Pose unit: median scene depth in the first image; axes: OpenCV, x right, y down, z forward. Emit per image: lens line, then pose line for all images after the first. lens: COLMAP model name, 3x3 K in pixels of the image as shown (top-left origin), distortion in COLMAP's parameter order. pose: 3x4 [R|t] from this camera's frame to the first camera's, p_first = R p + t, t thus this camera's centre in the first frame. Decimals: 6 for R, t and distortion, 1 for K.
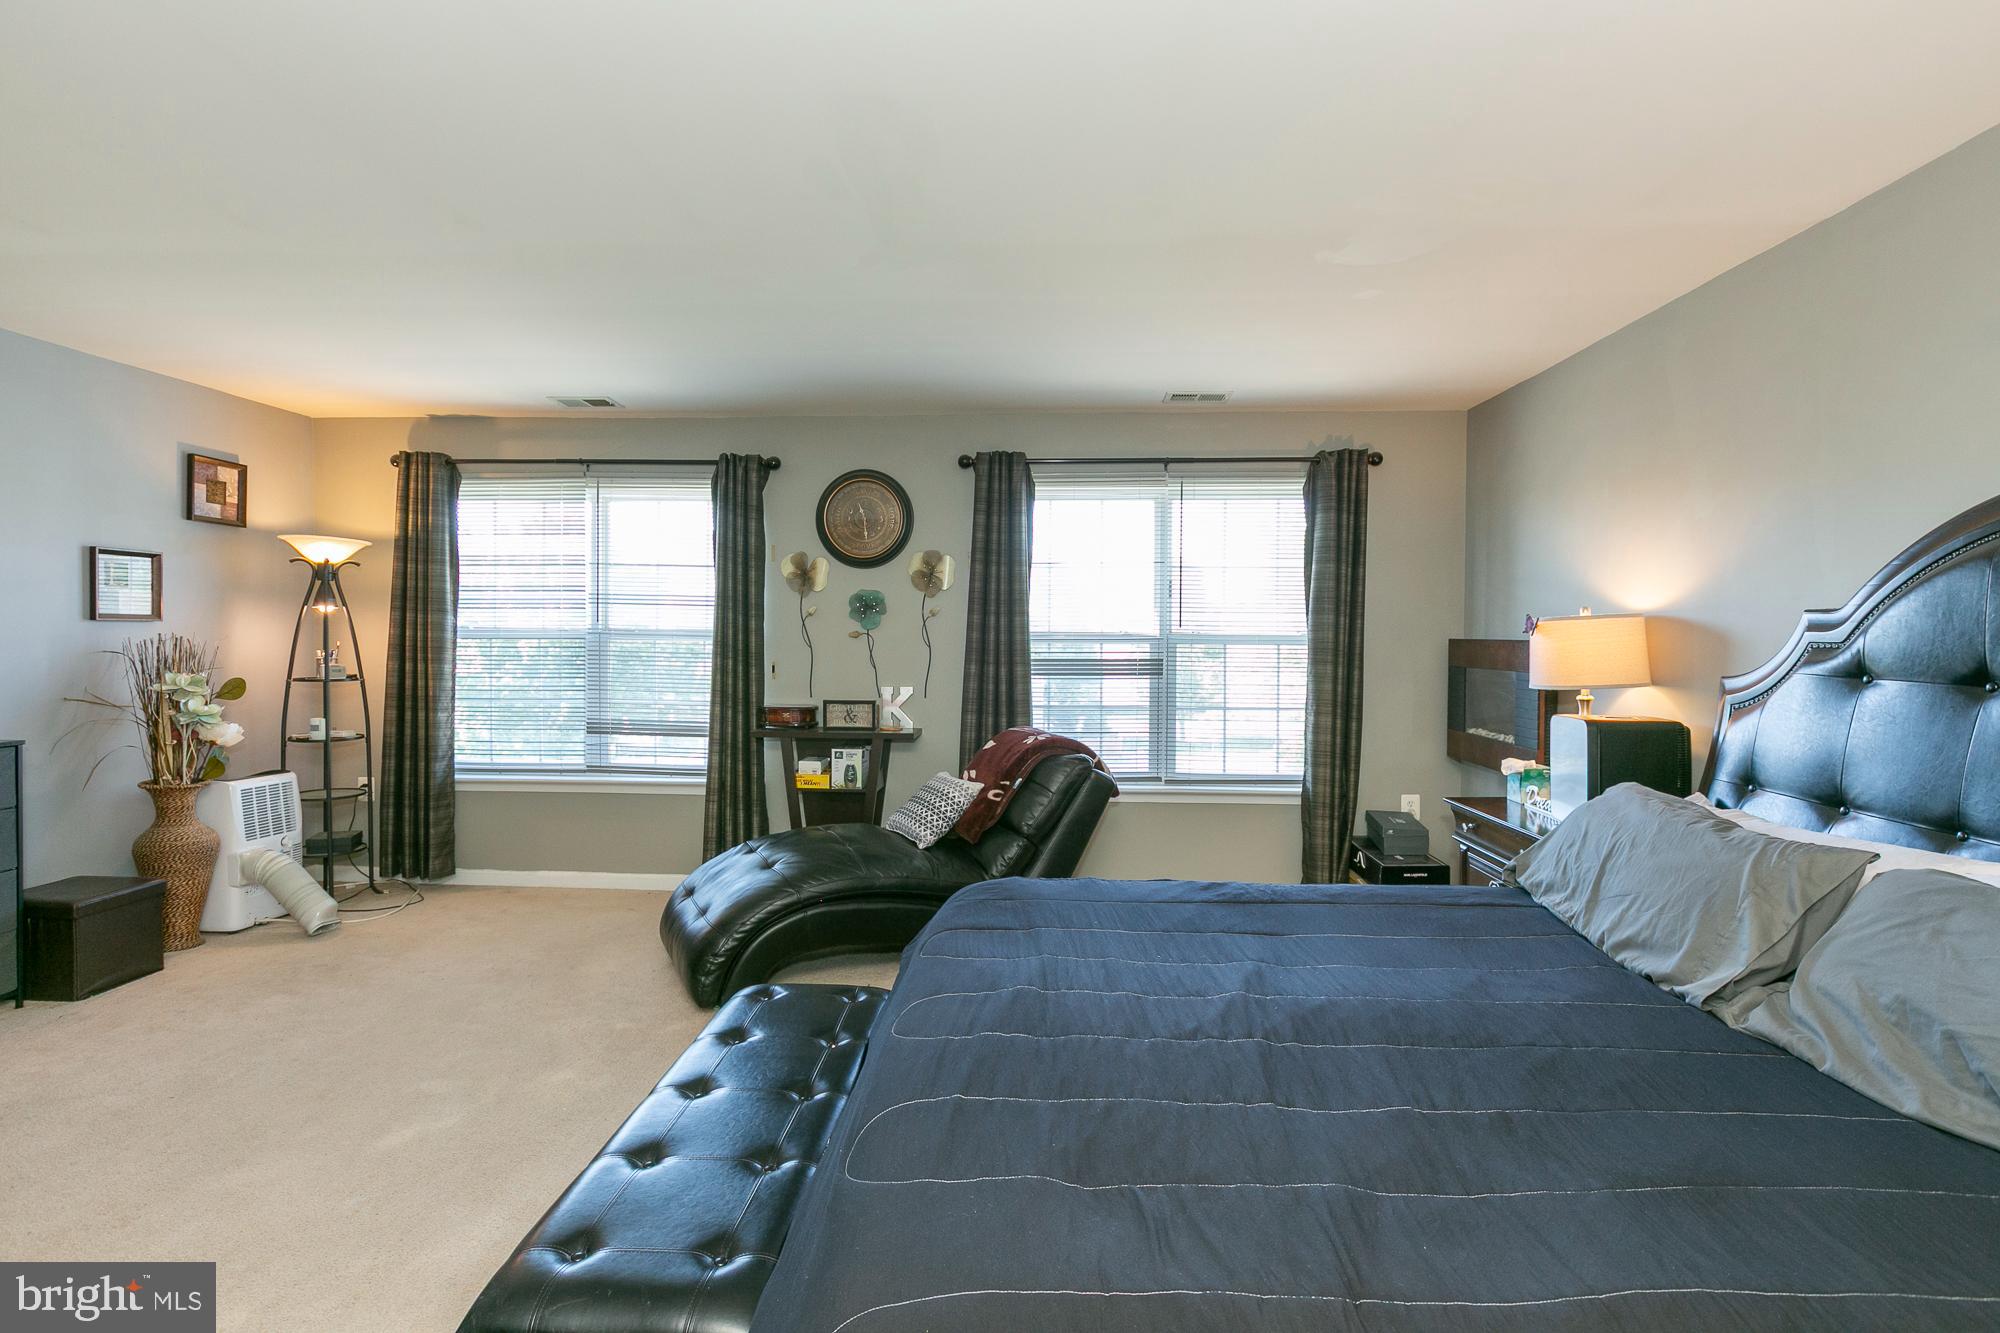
lens RADIAL K [[982.1, 0, 995.4], [0, 982.1, 659.4], [0, 0, 1]] dist [0.001705, -0.000637]
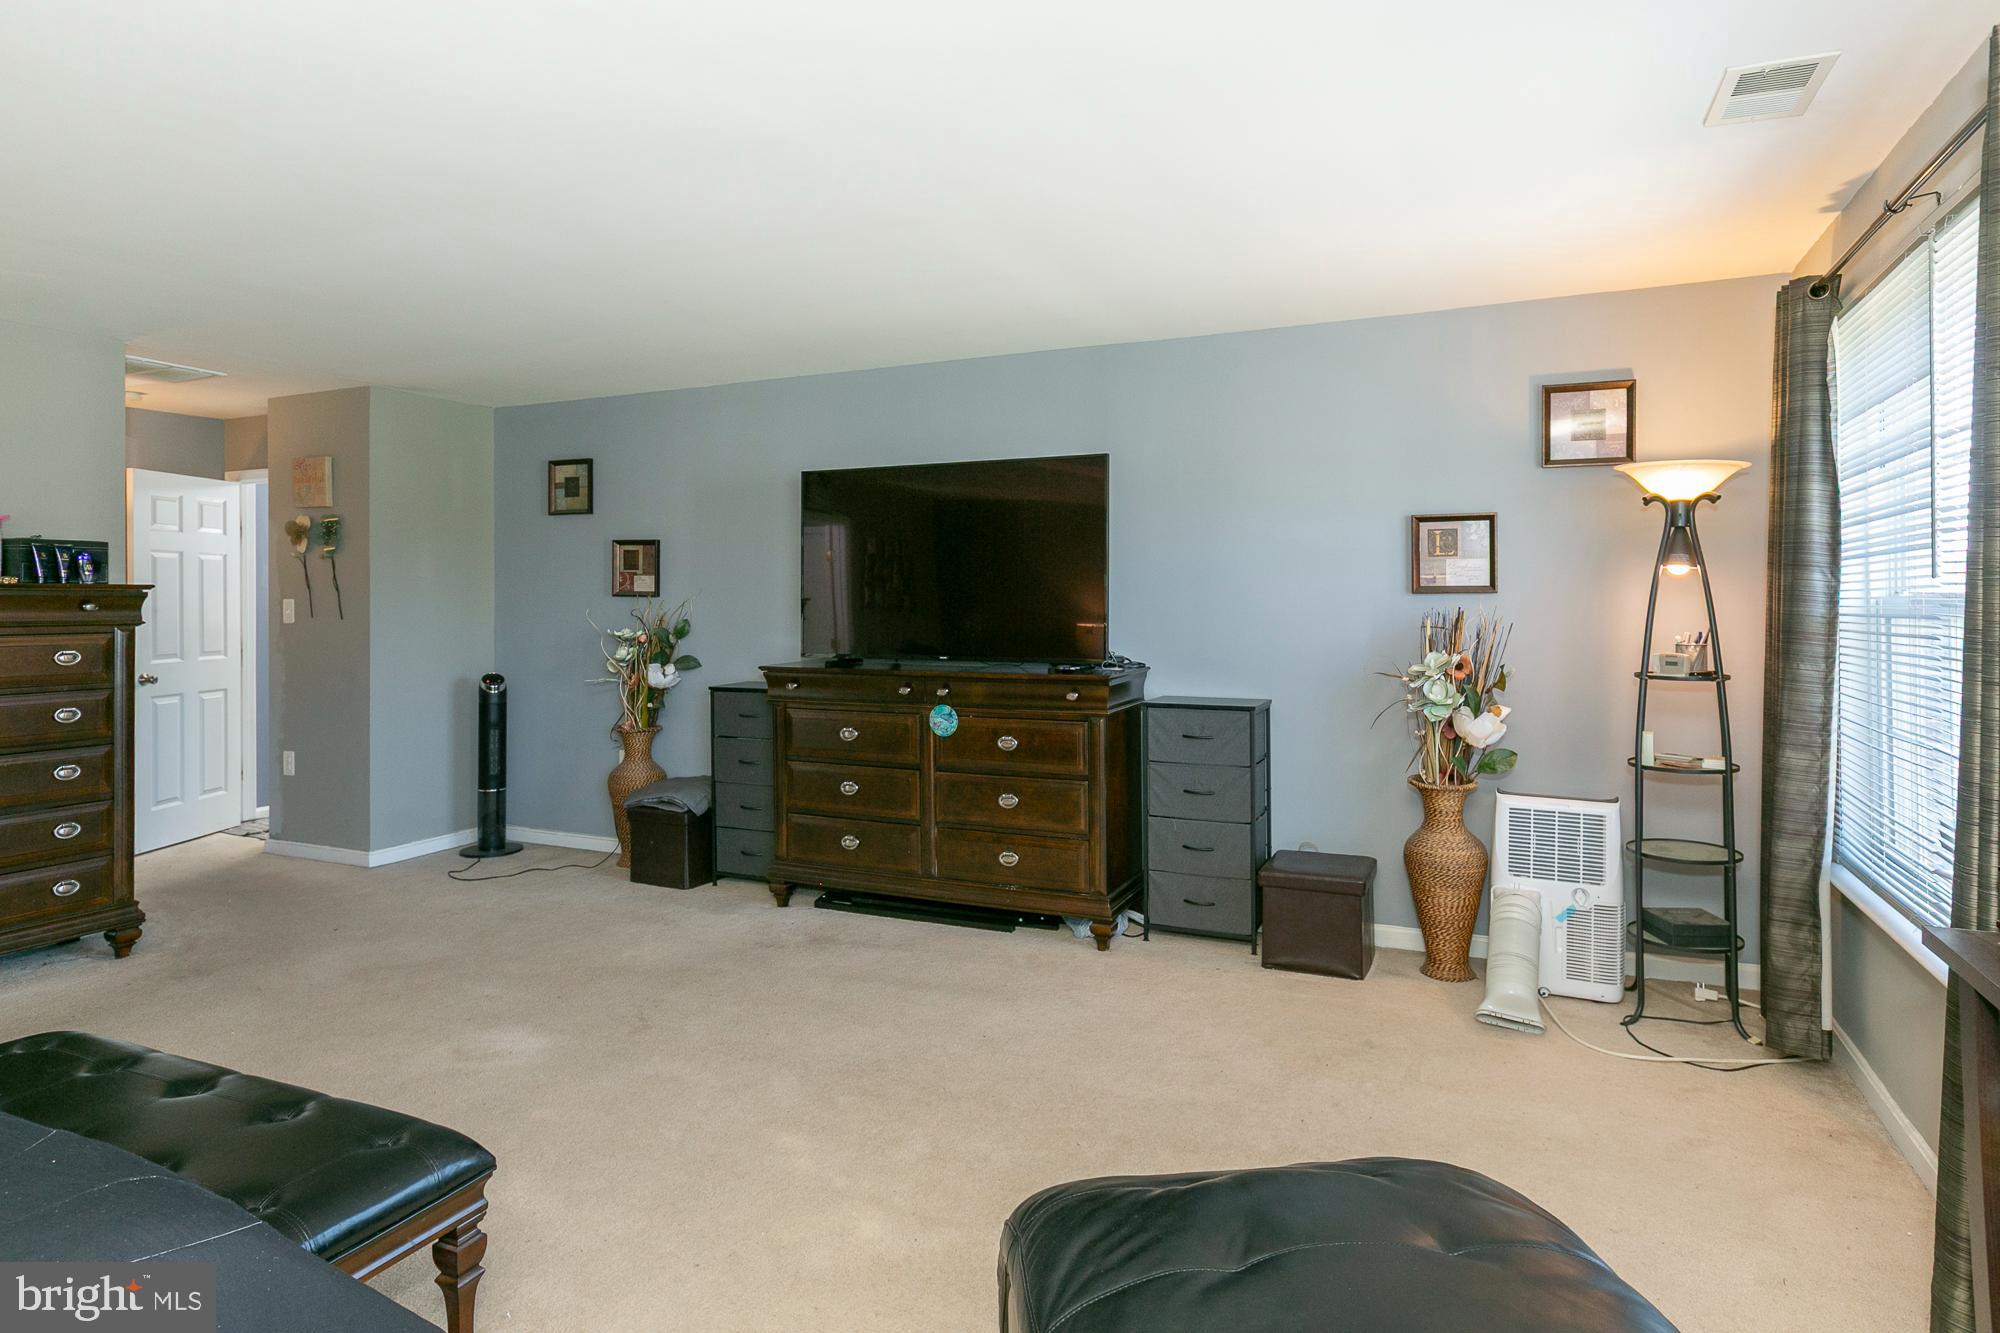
lens RADIAL K [[1105.7, 0, 1038.3], [0, 1105.7, 599.6], [0, 0, 1]] dist [0.002246, -0.000981]
pose [[-0.346406, -0.008942, -0.938042, 0.165165], [-0.023187, 0.999731, -0.000967, -0.020159], [0.937798, 0.021415, -0.346520, 0.840018]]
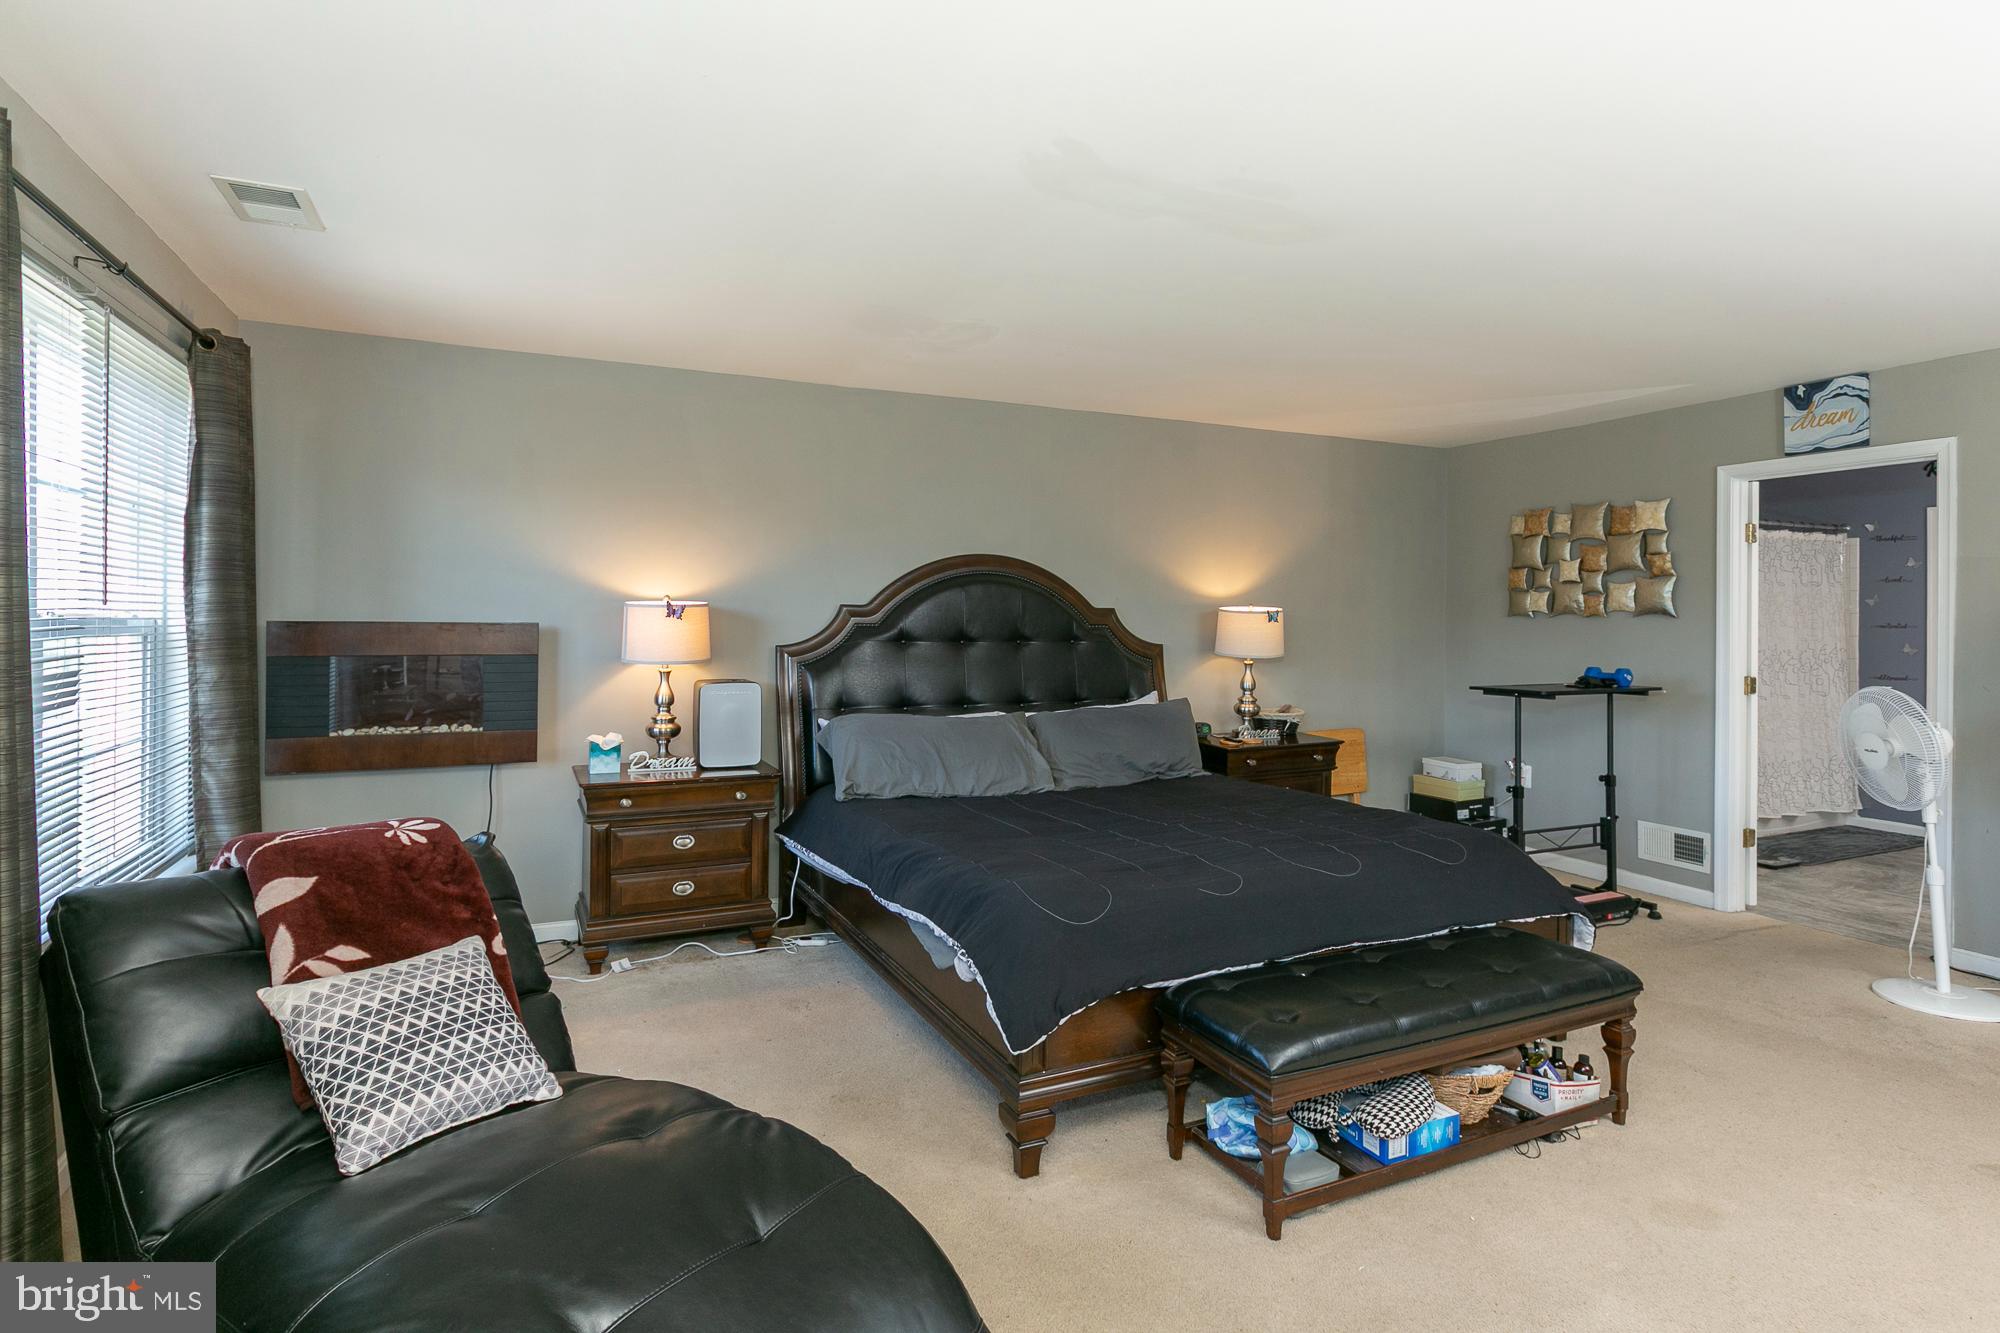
lens RADIAL K [[1015.5, 0, 982.9], [0, 1015.5, 620.9], [0, 0, 1]] dist [0.000220, -0.000888]
pose [[-0.461350, -0.012205, 0.887134, -0.477494], [0.012384, 0.999719, 0.020195, -0.029188], [-0.887132, 0.020303, -0.461069, 0.846445]]
